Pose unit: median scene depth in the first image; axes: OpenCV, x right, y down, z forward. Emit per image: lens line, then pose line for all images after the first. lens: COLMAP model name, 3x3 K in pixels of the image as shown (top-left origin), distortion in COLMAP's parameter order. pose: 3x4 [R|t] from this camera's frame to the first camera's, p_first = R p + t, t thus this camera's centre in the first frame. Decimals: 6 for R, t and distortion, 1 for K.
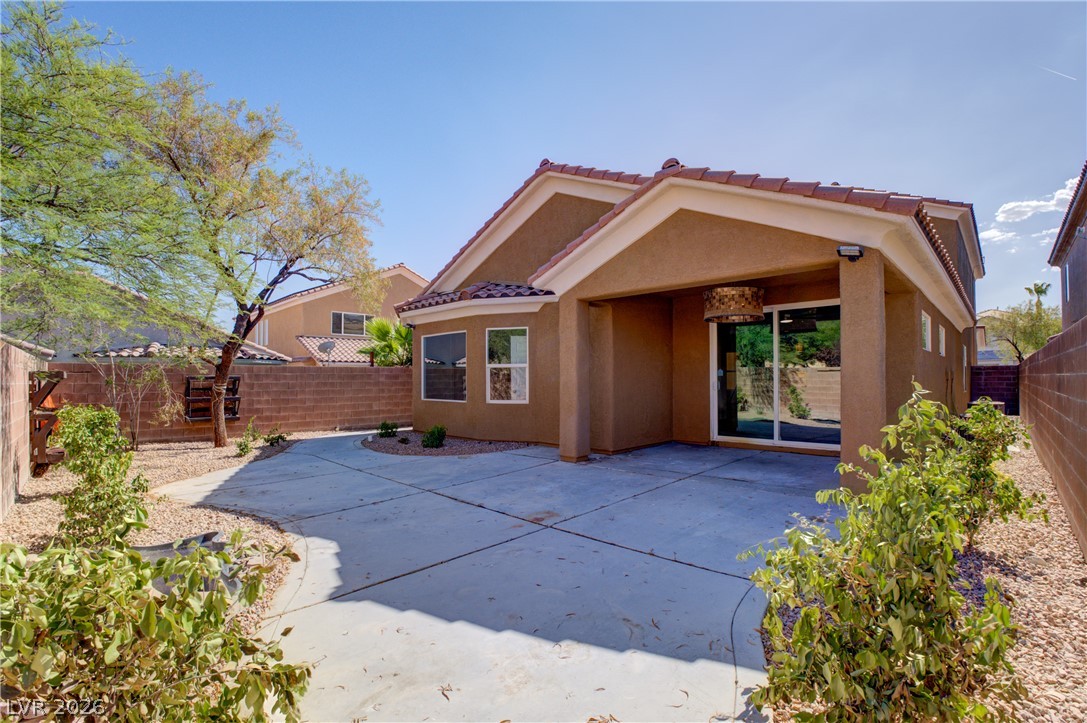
lens RADIAL K [[491.7, 0, 560.6], [0, 491.7, 375.4], [0, 0, 1]] dist [-0.045702, 0.003159]
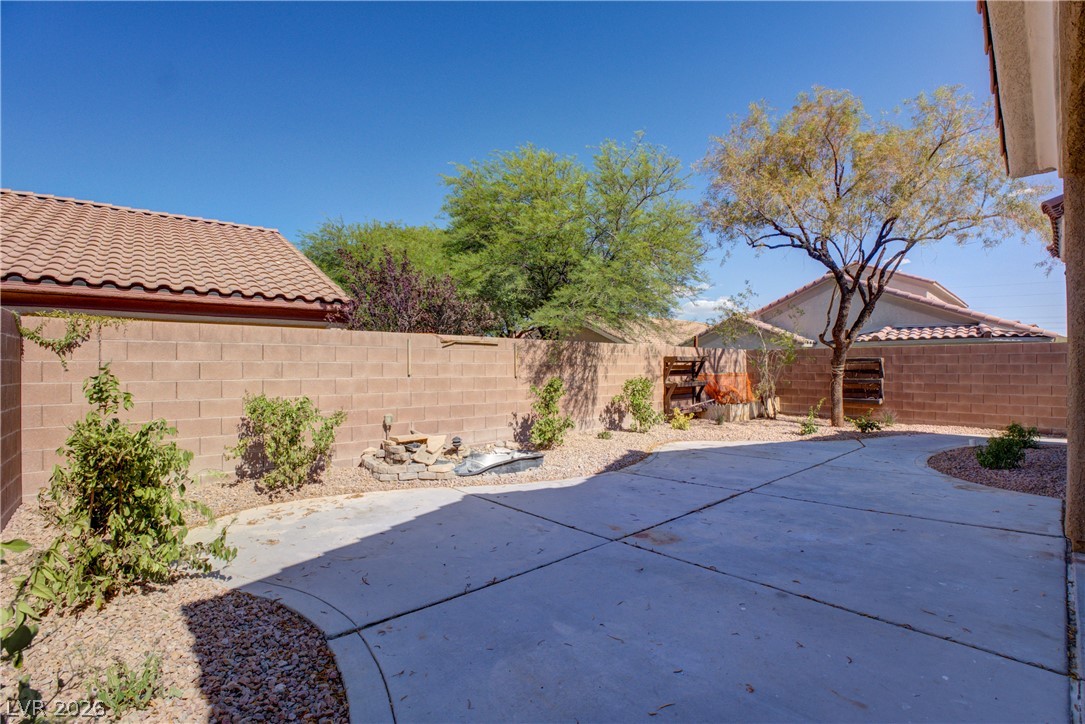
lens RADIAL K [[490.8, 0, 545.3], [0, 490.8, 359.7], [0, 0, 1]] dist [-0.045702, 0.003159]
pose [[-0.087538, -0.006754, -0.996138, 0.314597], [0.007295, 0.999946, -0.007421, 0.006518], [0.996134, -0.007916, -0.087484, 0.383598]]
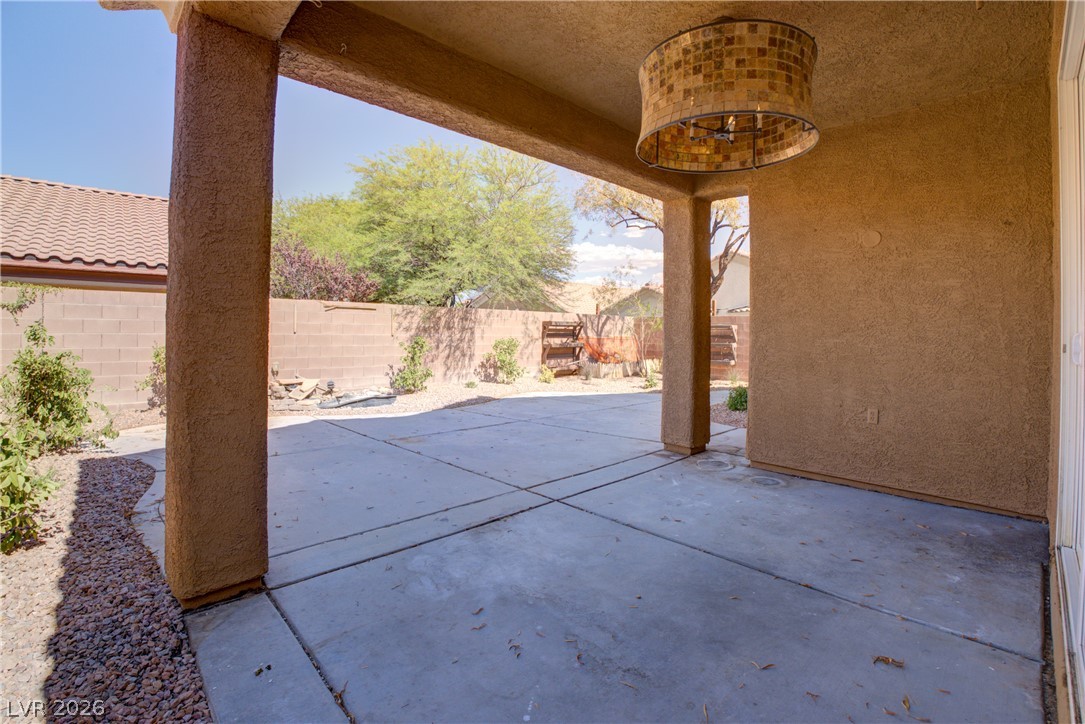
lens RADIAL K [[490.8, 0, 538.2], [0, 490.8, 334.2], [0, 0, 1]] dist [-0.045702, 0.003159]
pose [[-0.054300, 0.009648, -0.998478, 0.453858], [-0.004106, 0.999943, 0.009886, 0.012477], [0.998516, 0.004637, -0.054257, 0.567140]]
